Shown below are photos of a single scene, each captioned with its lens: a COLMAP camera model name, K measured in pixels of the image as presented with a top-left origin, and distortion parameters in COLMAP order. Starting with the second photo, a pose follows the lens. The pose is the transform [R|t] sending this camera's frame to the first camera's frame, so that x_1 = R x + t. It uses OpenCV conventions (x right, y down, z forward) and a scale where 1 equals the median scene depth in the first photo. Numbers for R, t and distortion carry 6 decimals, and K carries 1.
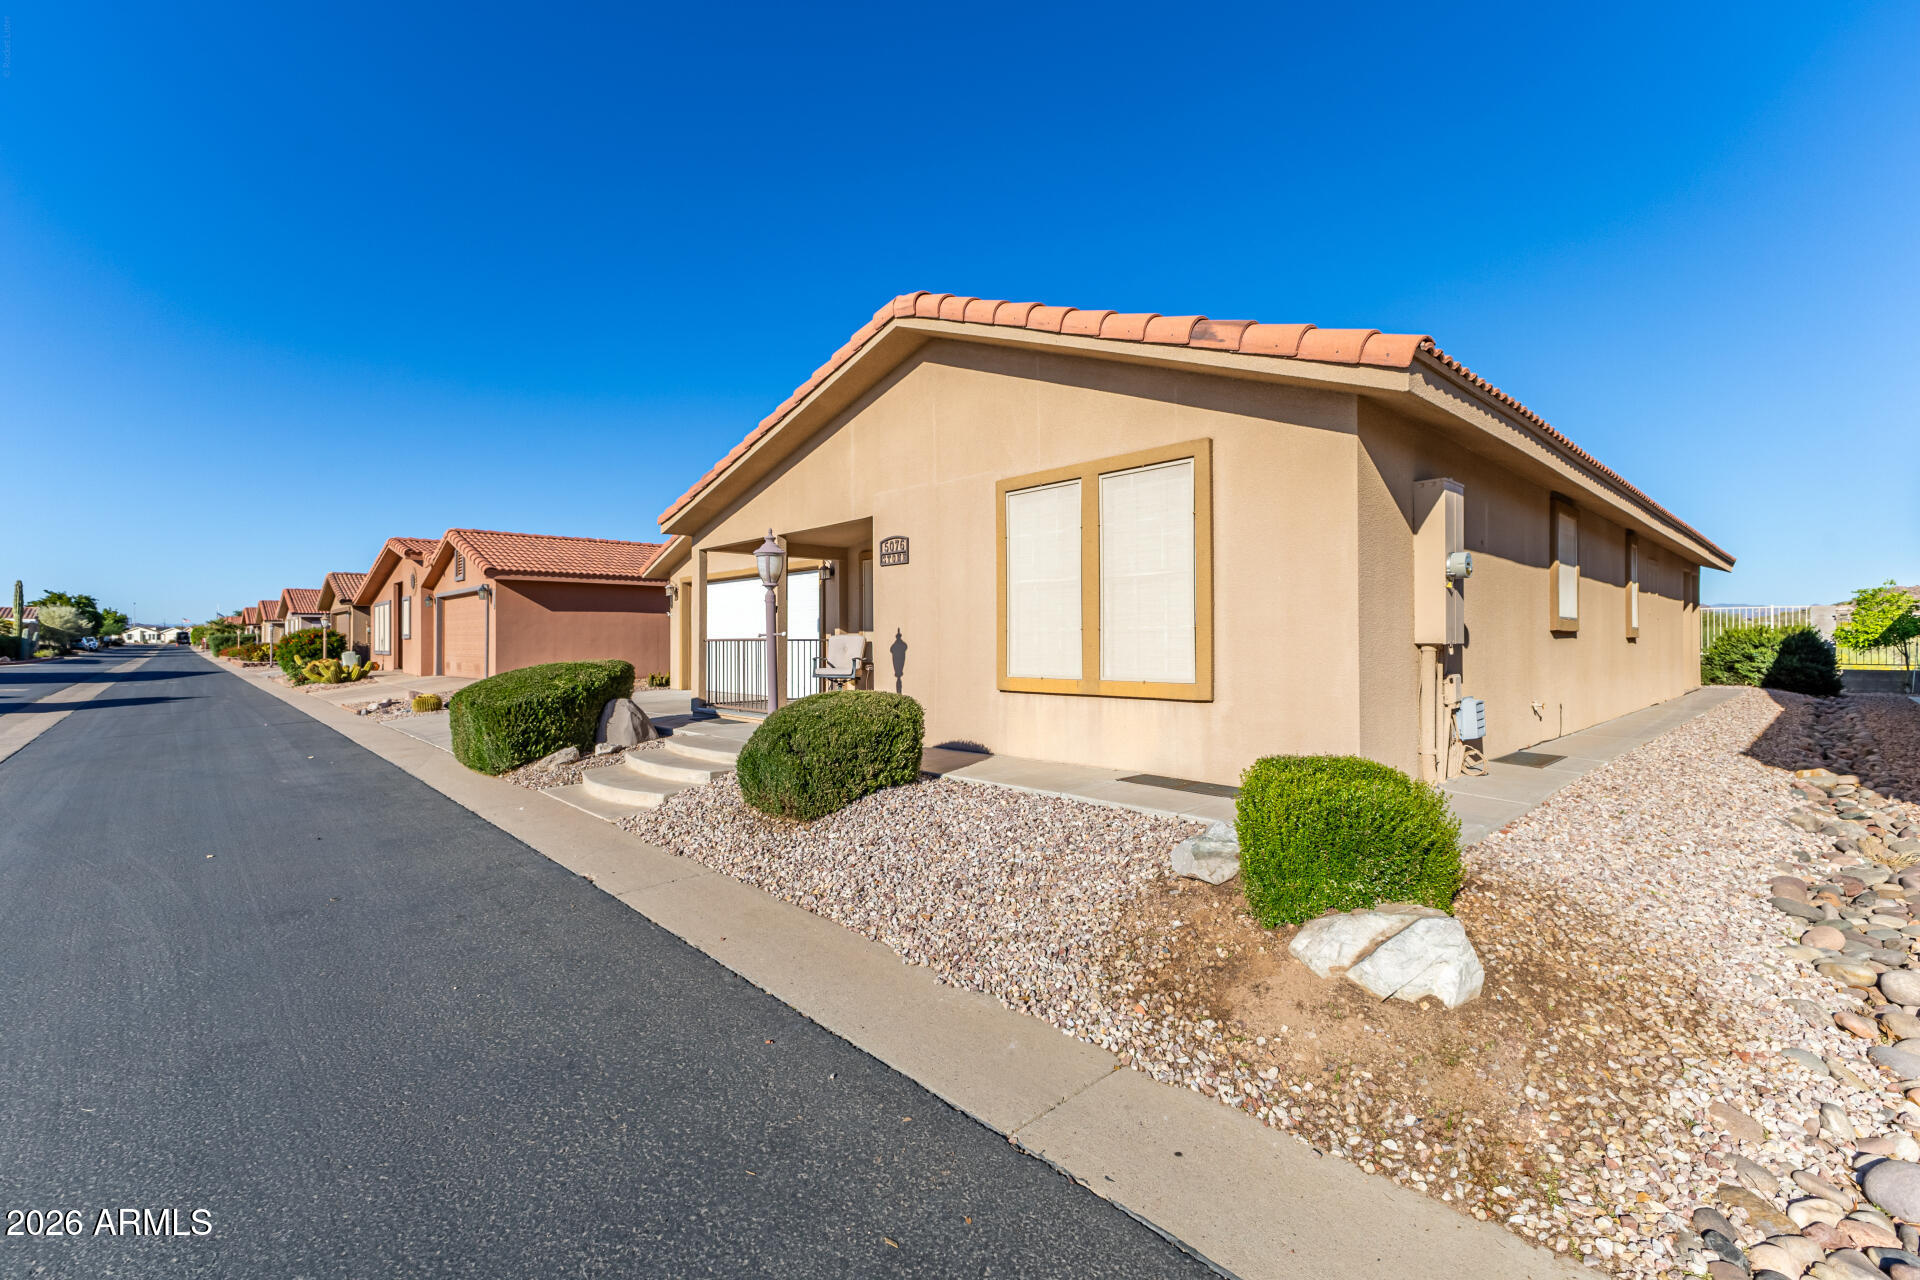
lens RADIAL K [[836.3, 0, 963.2], [0, 836.3, 636.4], [0, 0, 1]] dist [0.011780, 0.000171]
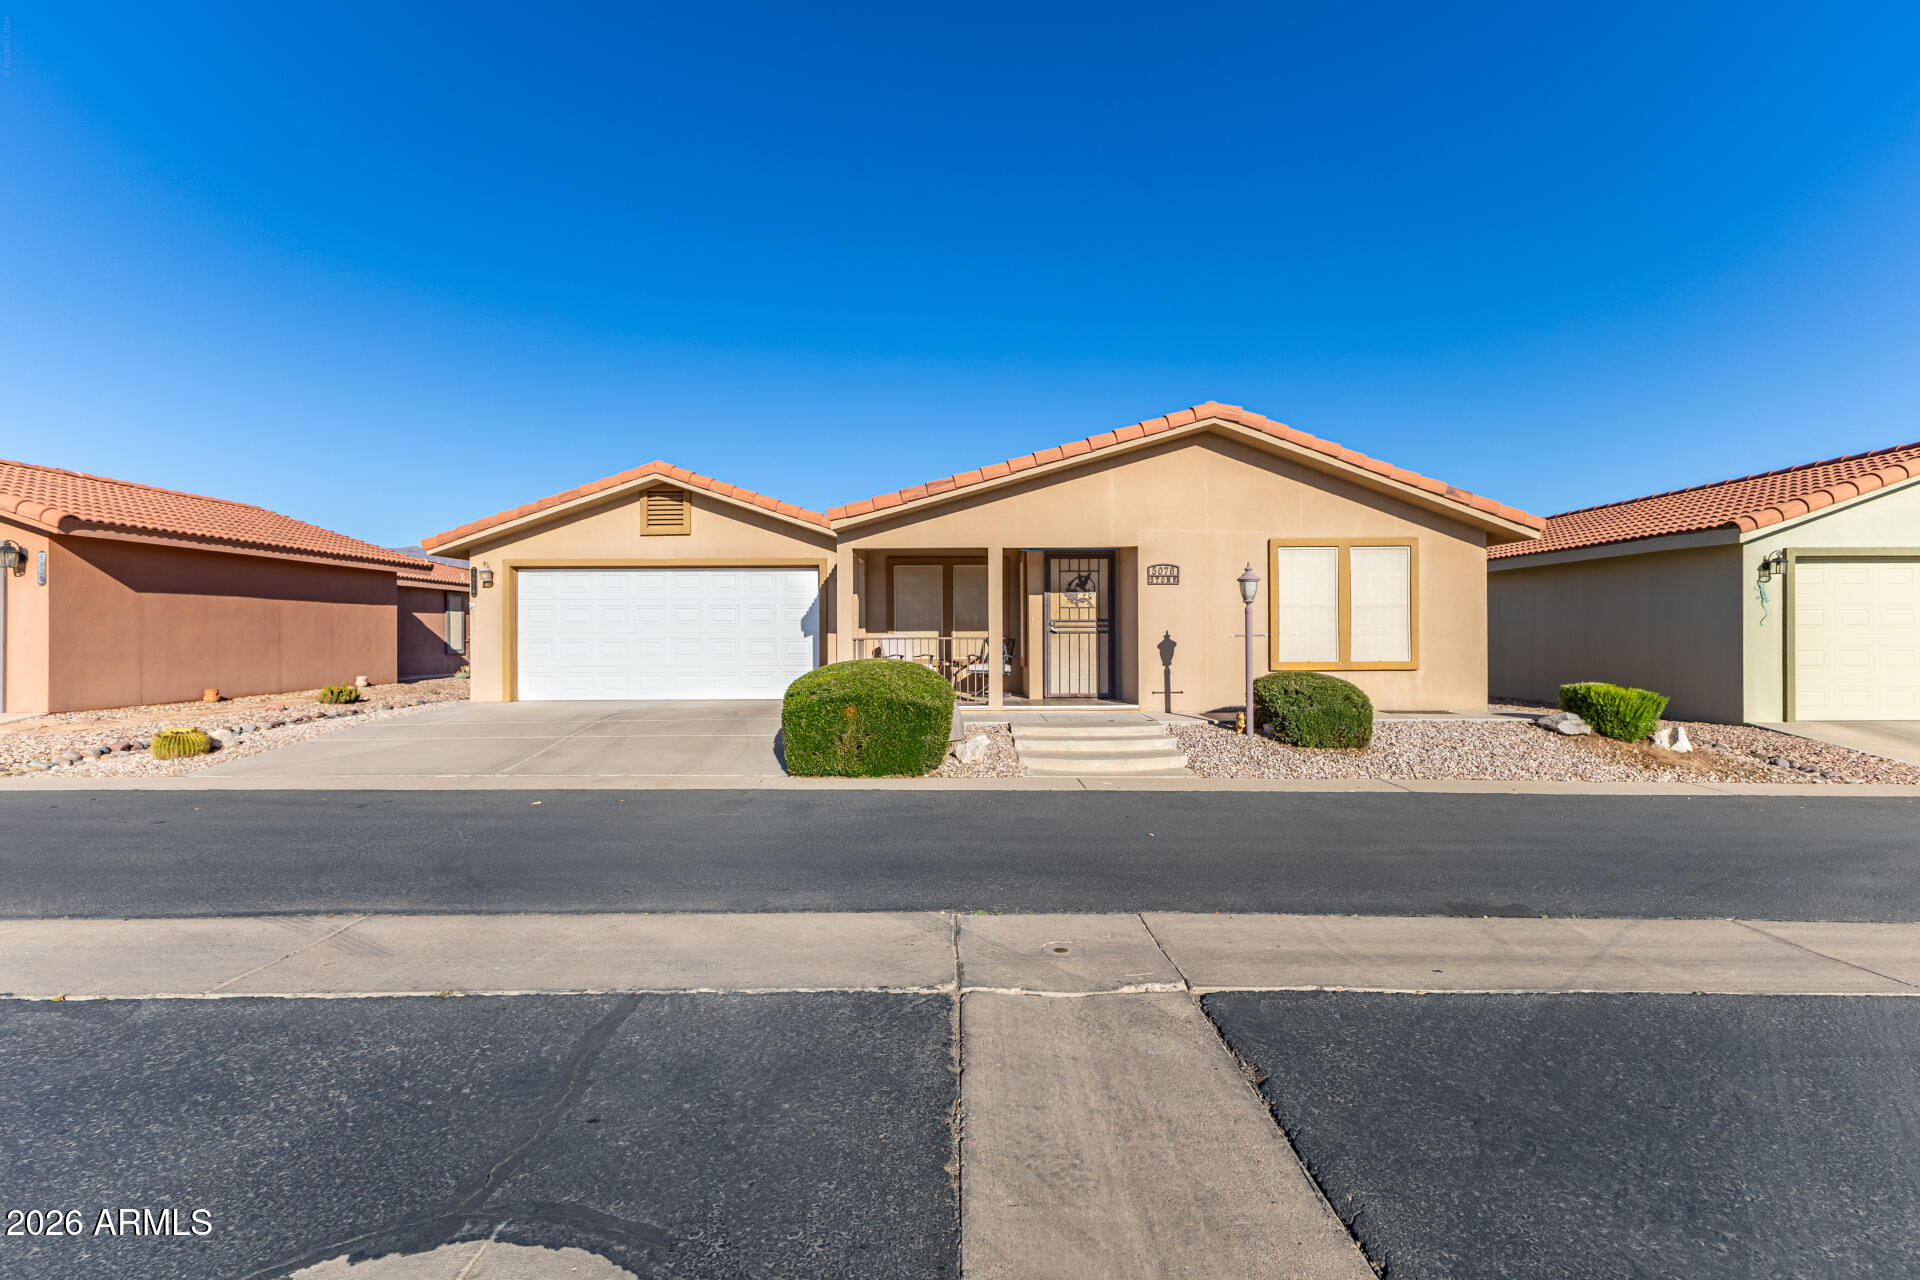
lens RADIAL K [[836.3, 0, 963.2], [0, 836.3, 636.4], [0, 0, 1]] dist [0.011780, 0.000171]
pose [[0.672739, -0.000278, 0.739880, -1.350328], [-0.002587, 0.999993, 0.002728, -0.003225], [-0.739875, -0.003749, 0.672734, 0.323308]]
